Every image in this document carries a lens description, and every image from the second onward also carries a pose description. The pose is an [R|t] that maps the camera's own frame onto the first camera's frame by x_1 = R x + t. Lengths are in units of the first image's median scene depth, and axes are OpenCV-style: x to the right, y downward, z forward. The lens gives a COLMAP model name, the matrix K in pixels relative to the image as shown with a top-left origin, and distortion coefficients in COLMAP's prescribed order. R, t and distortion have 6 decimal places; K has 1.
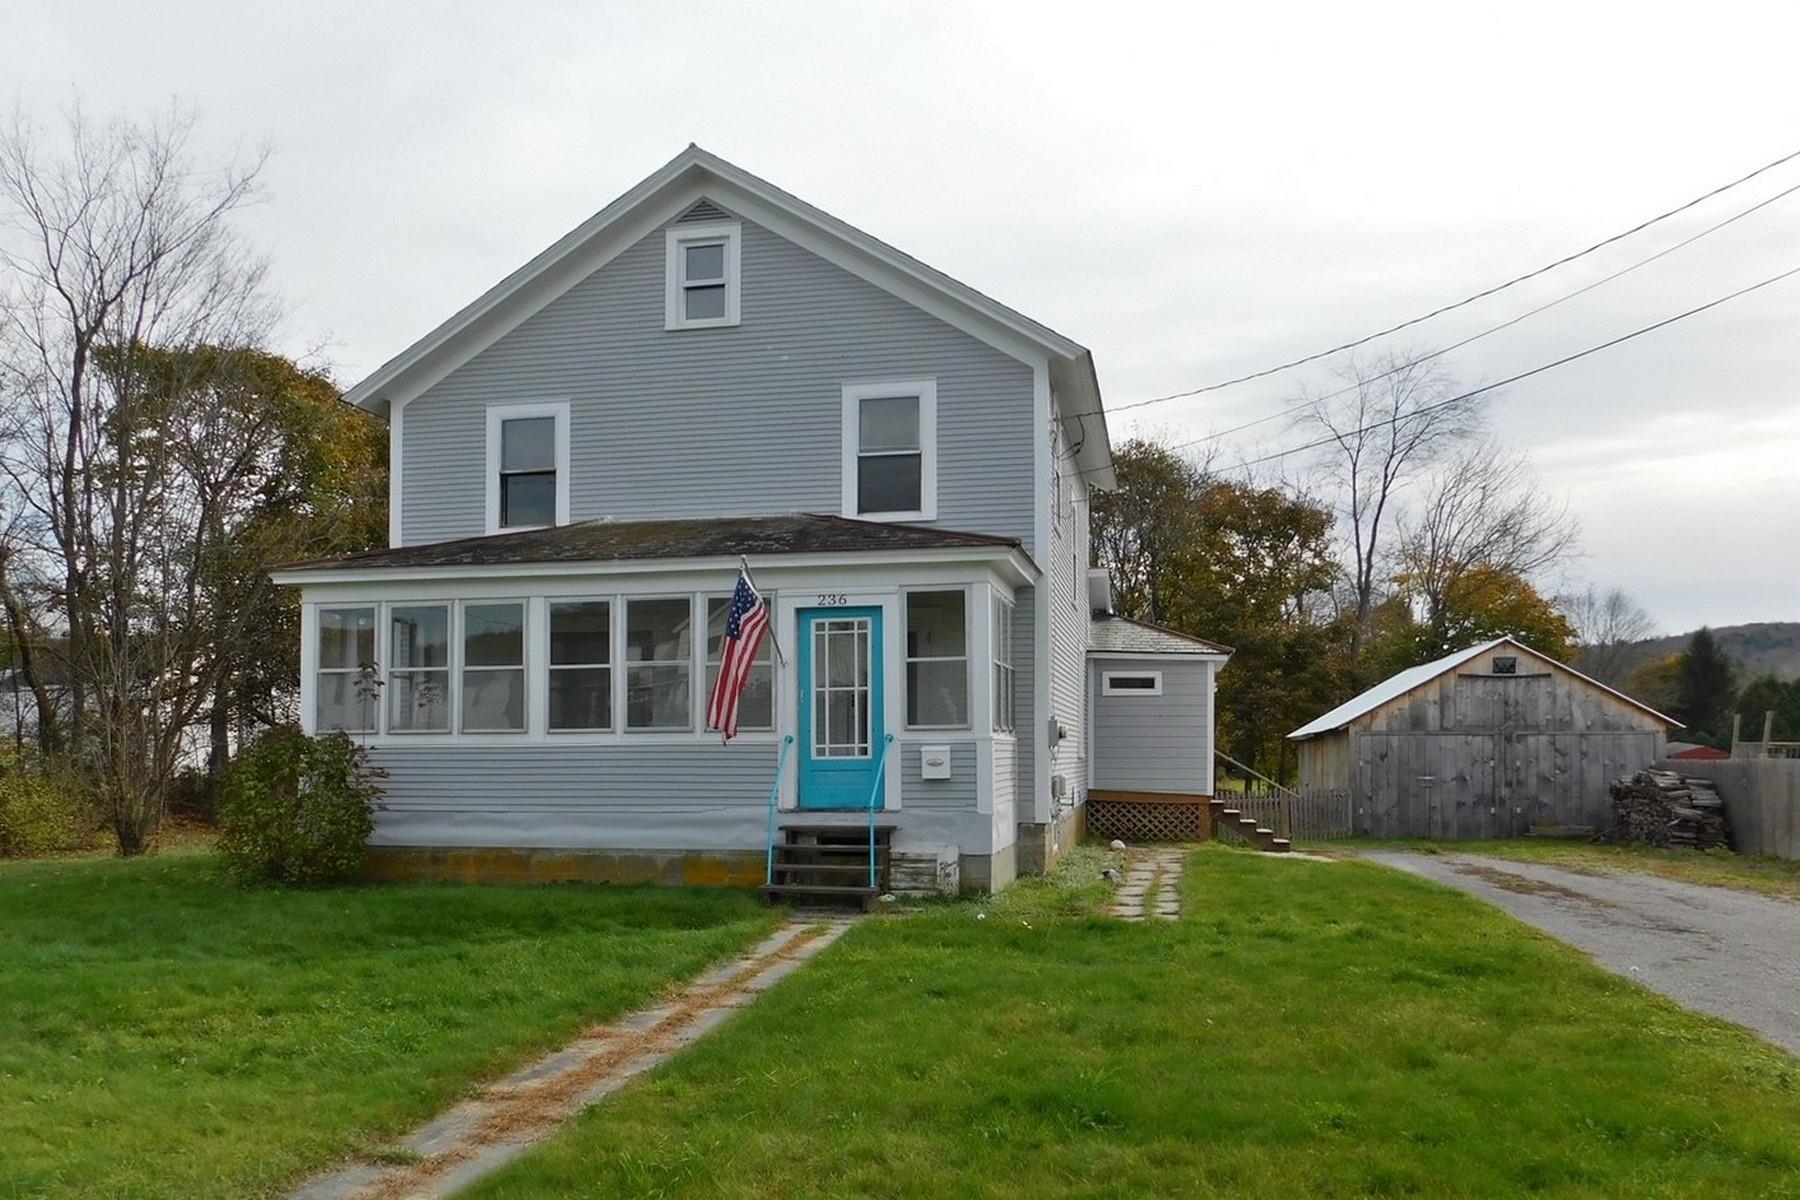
lens RADIAL K [[1183.4, 0, 914.9], [0, 1183.4, 727.5], [0, 0, 1]] dist [-0.053594, 0.007255]
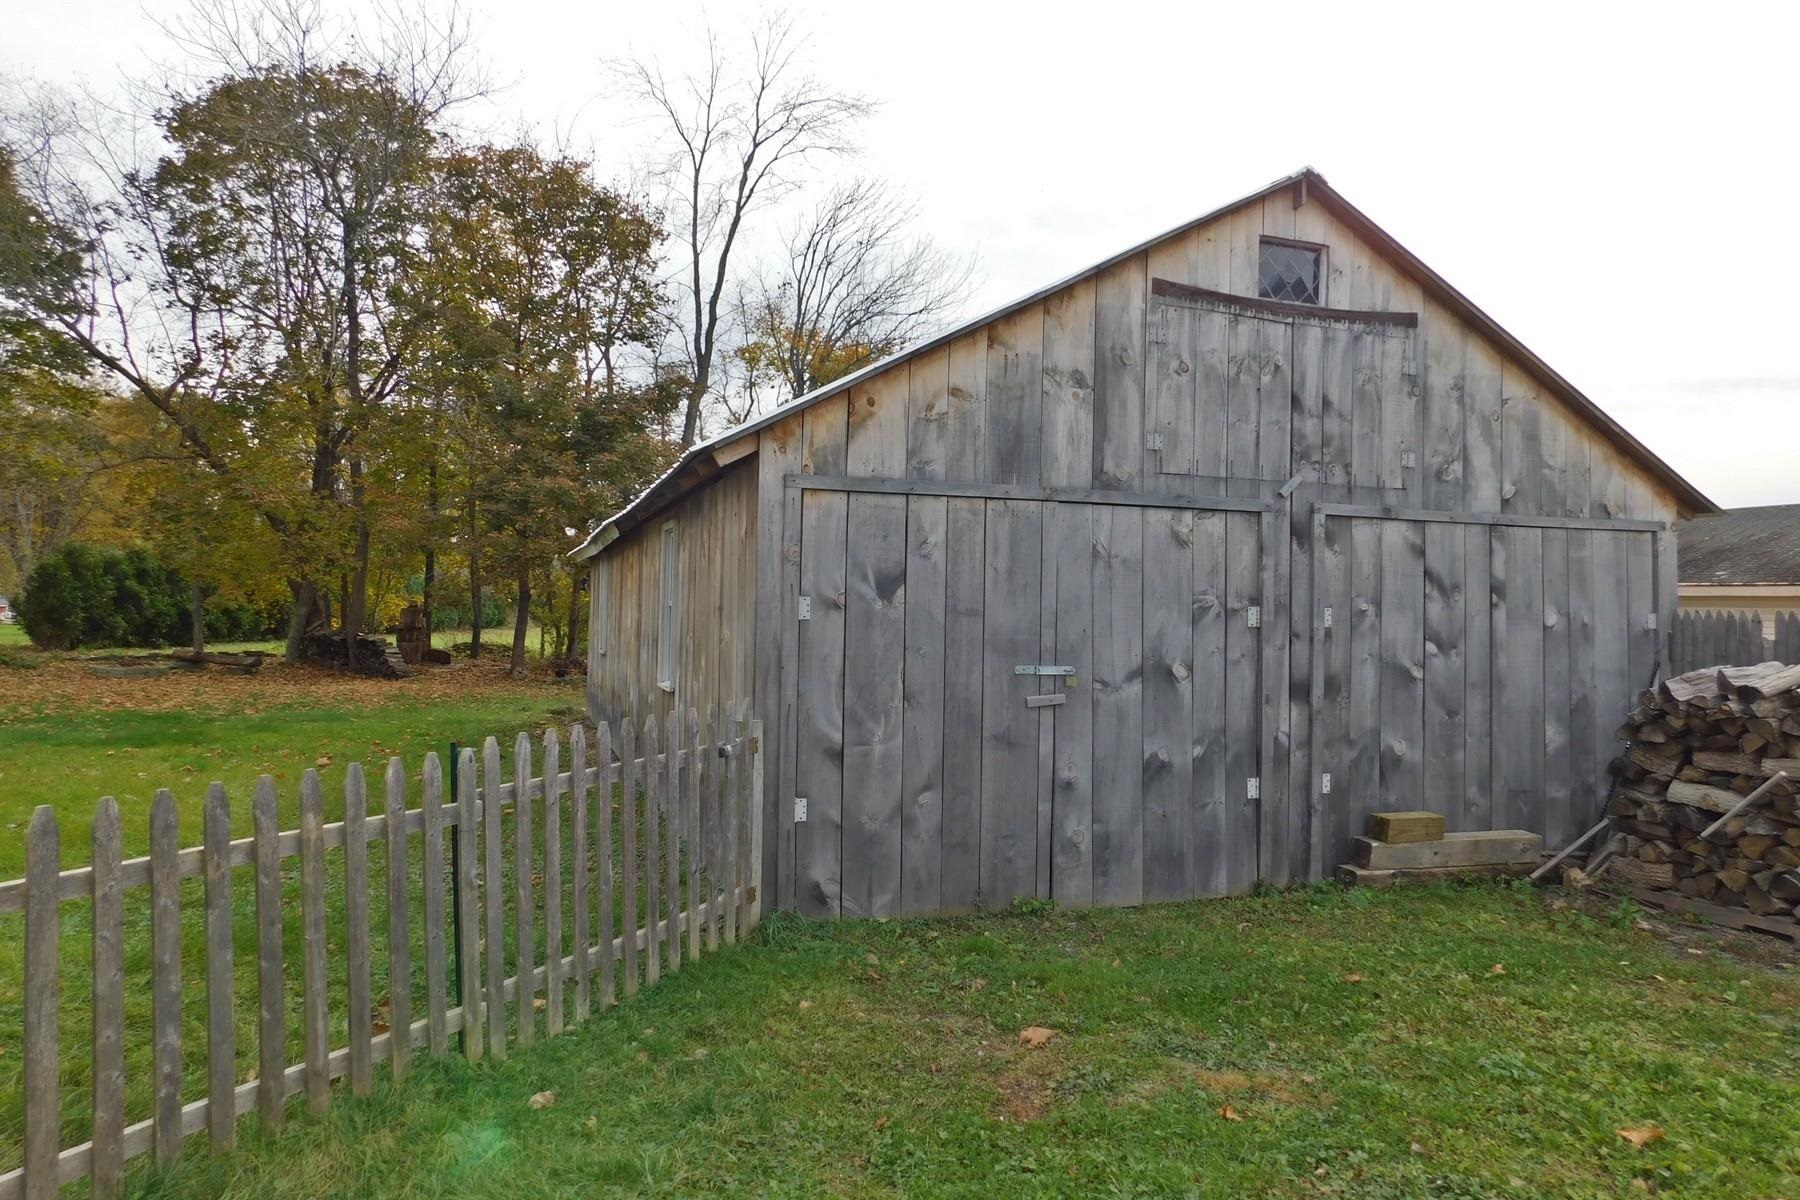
lens RADIAL K [[1183.4, 0, 900.5], [0, 1183.4, 601.1], [0, 0, 1]] dist [-0.053594, 0.007255]
pose [[0.849105, 0.019152, 0.527877, 0.276101], [-0.030105, 0.999473, 0.012163, 0.025992], [-0.527366, -0.026219, 0.849234, 0.803056]]
